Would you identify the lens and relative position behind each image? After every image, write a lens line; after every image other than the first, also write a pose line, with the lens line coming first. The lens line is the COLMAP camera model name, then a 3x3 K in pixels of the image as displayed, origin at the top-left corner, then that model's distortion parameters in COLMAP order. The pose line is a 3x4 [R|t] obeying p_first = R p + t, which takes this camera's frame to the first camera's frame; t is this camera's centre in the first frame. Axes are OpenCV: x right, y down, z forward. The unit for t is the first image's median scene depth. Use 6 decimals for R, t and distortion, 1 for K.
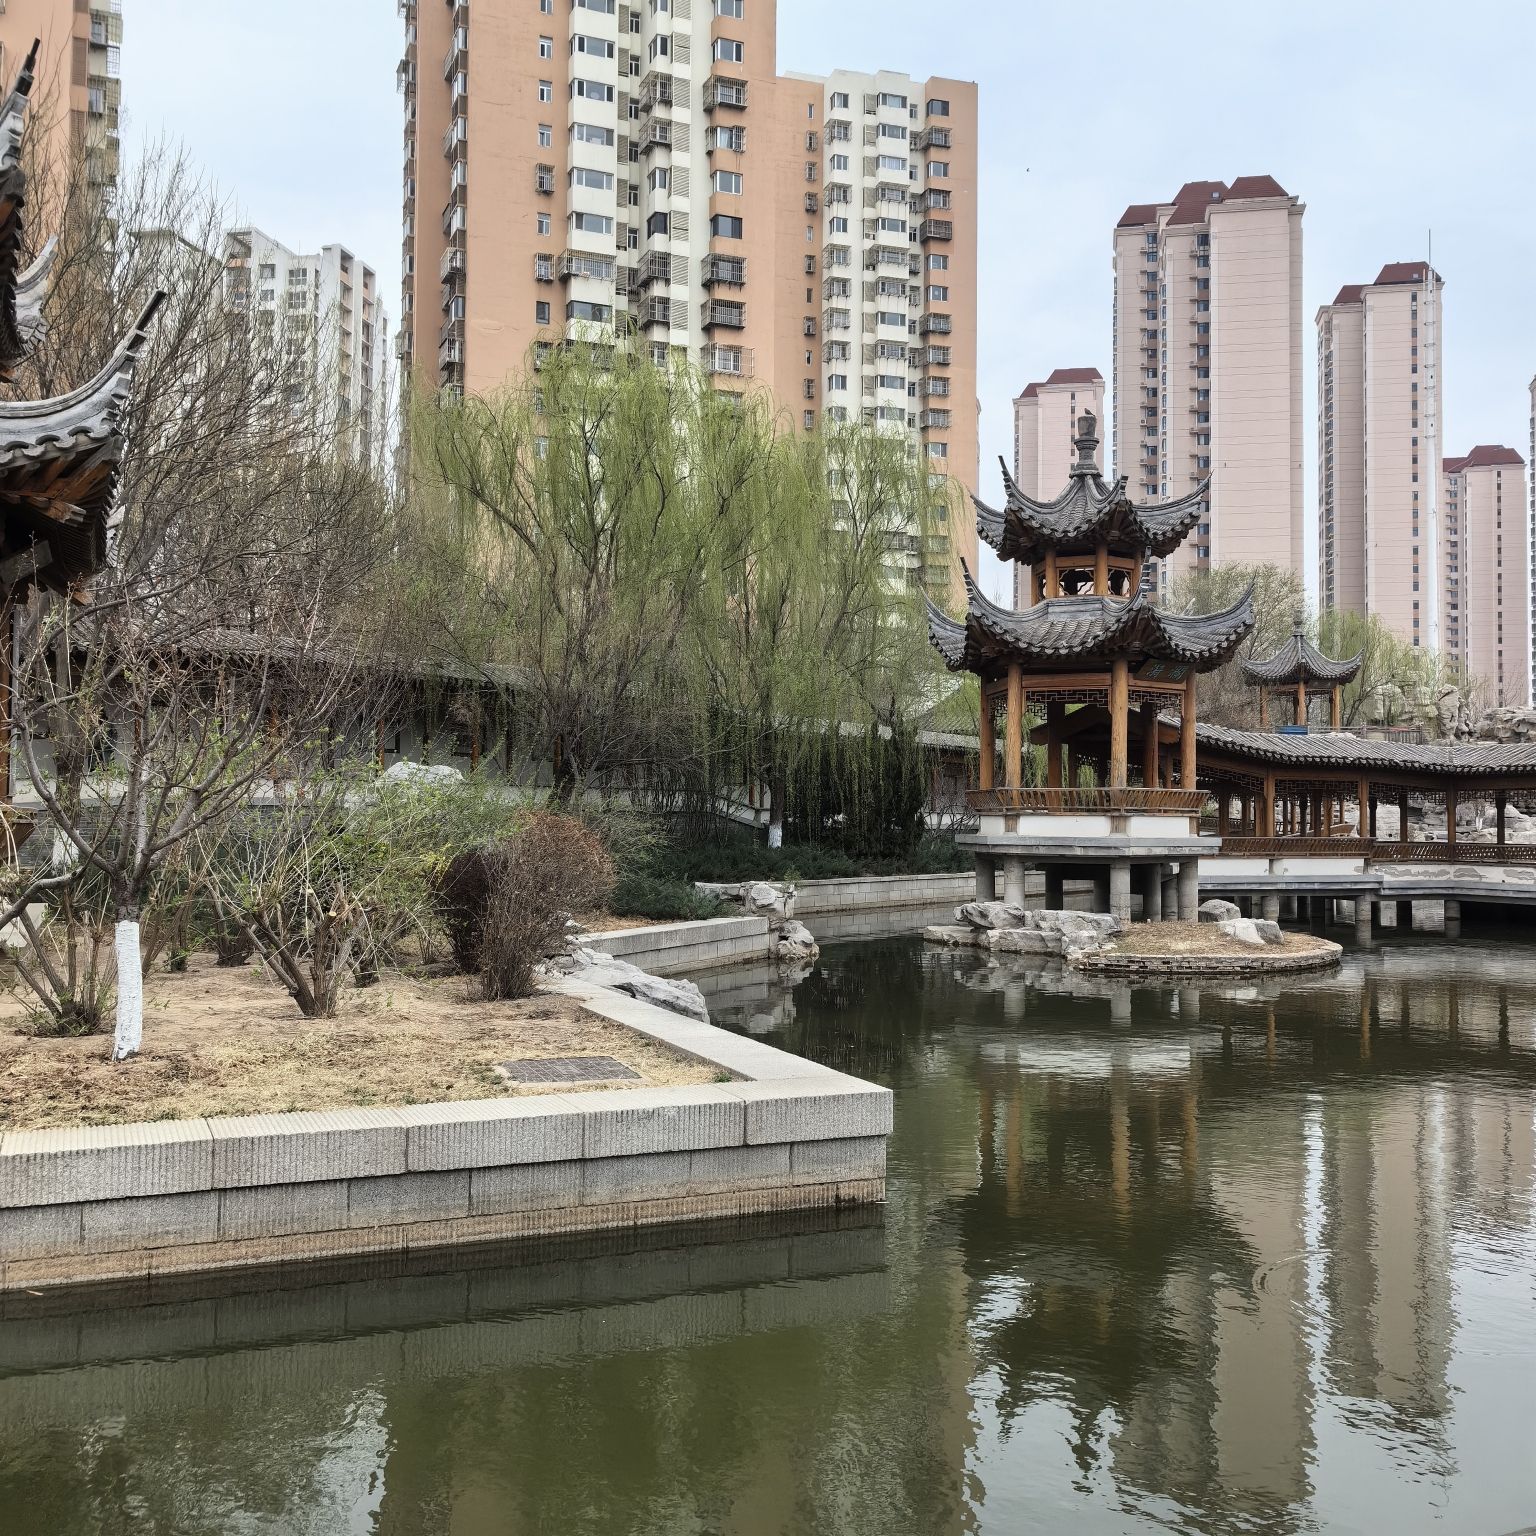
lens RADIAL K [[1590.7, 0, 827.7], [0, 1590.7, 768.1], [0, 0, 1]] dist [0.196481, -0.606016]
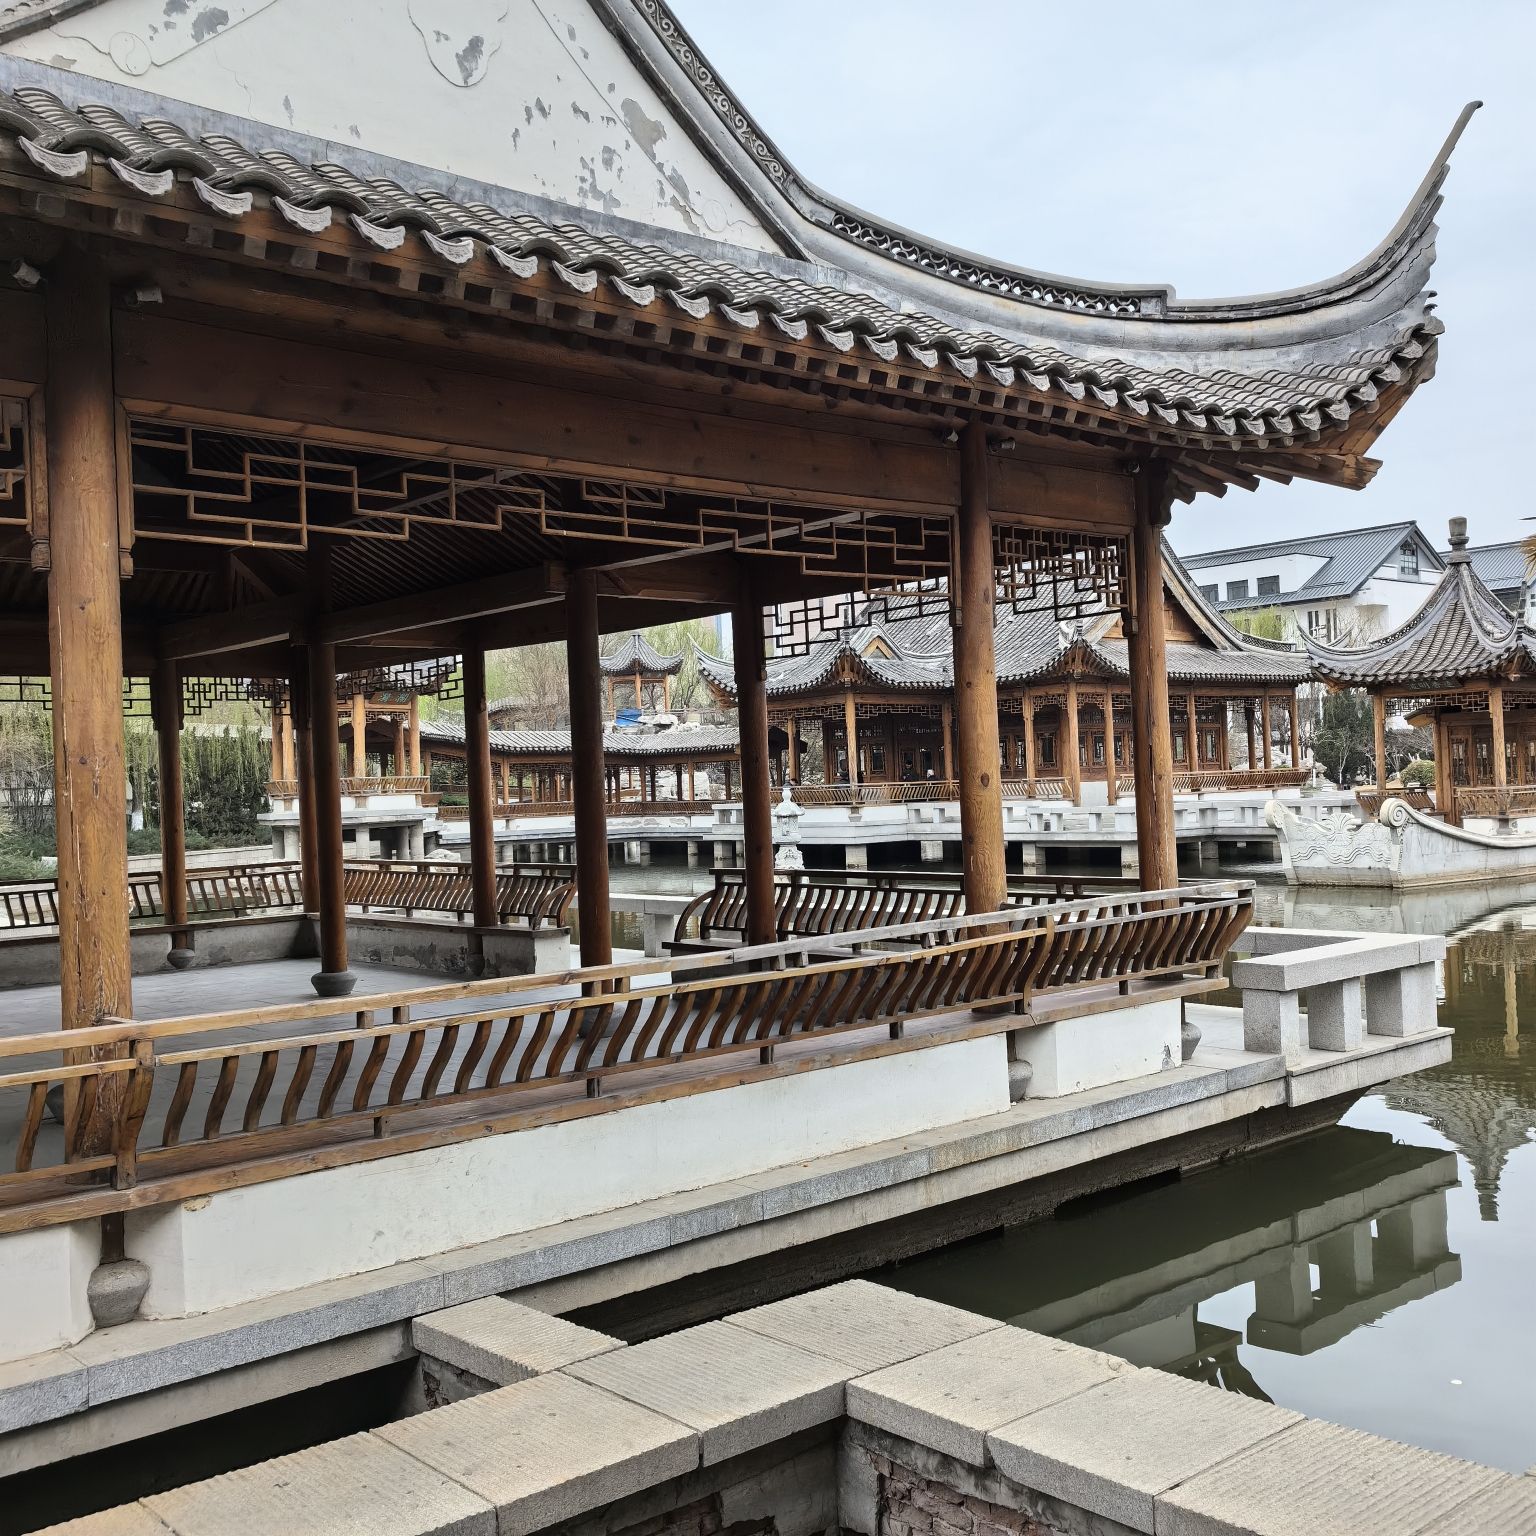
lens RADIAL K [[1573.9, 0, 775.9], [0, 1573.9, 767.6], [0, 0, 1]] dist [0.053721, -0.077110]
pose [[0.955610, -0.038977, 0.292046, 0.087043], [0.033344, 0.999150, 0.024241, -0.013669], [-0.292743, -0.013427, 0.956097, -0.362482]]
